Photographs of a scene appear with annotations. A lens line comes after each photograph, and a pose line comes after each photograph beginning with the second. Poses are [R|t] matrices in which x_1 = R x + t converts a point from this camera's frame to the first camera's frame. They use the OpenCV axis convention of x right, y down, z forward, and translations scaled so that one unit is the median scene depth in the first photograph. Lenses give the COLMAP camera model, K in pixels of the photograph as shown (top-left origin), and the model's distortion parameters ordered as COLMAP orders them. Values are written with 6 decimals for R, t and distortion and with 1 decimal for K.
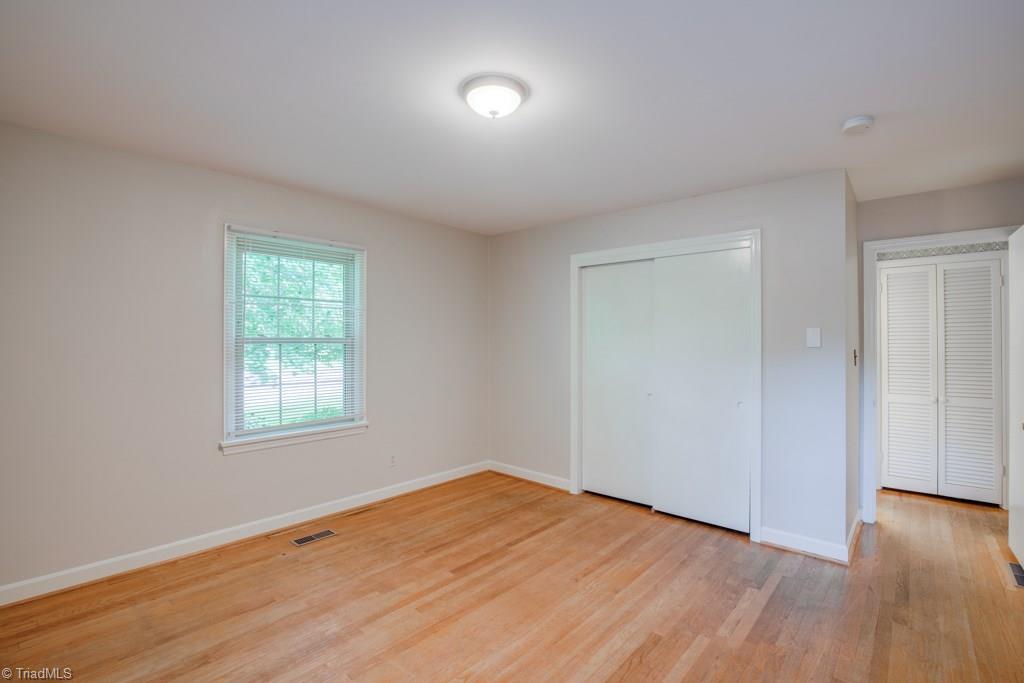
lens RADIAL K [[466.9, 0, 519.8], [0, 466.9, 345.2], [0, 0, 1]] dist [-0.024543, 0.002441]
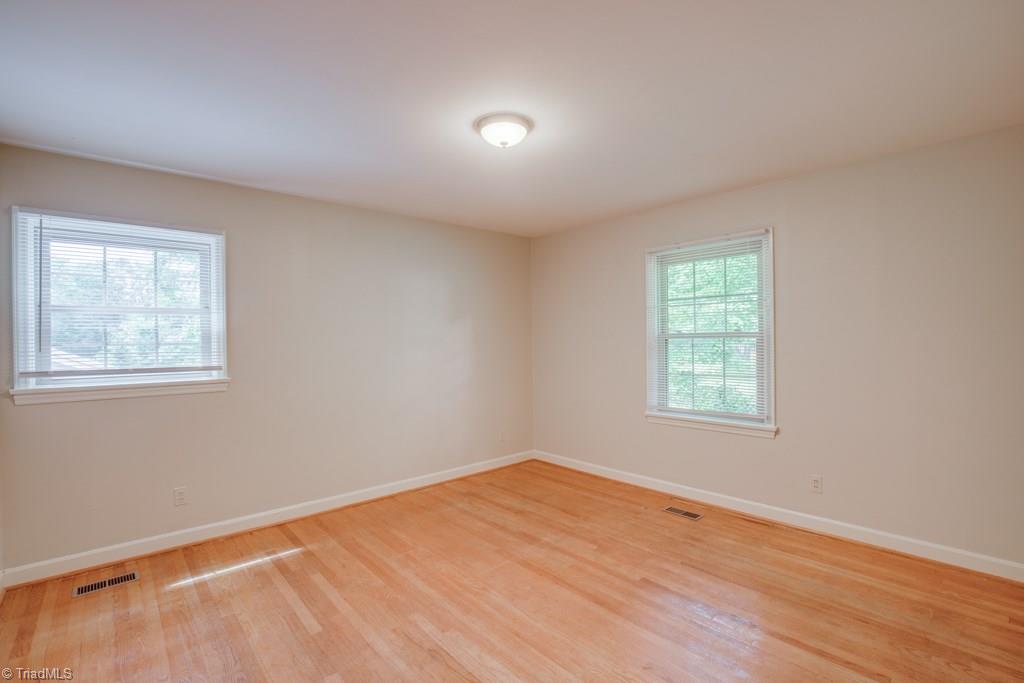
lens RADIAL K [[466.9, 0, 517.9], [0, 466.9, 344.8], [0, 0, 1]] dist [-0.024543, 0.002441]
pose [[-0.115022, 0.006433, -0.993342, 0.684864], [0.002996, 0.999977, 0.006129, 0.003940], [0.993358, -0.002271, -0.115039, 0.716332]]
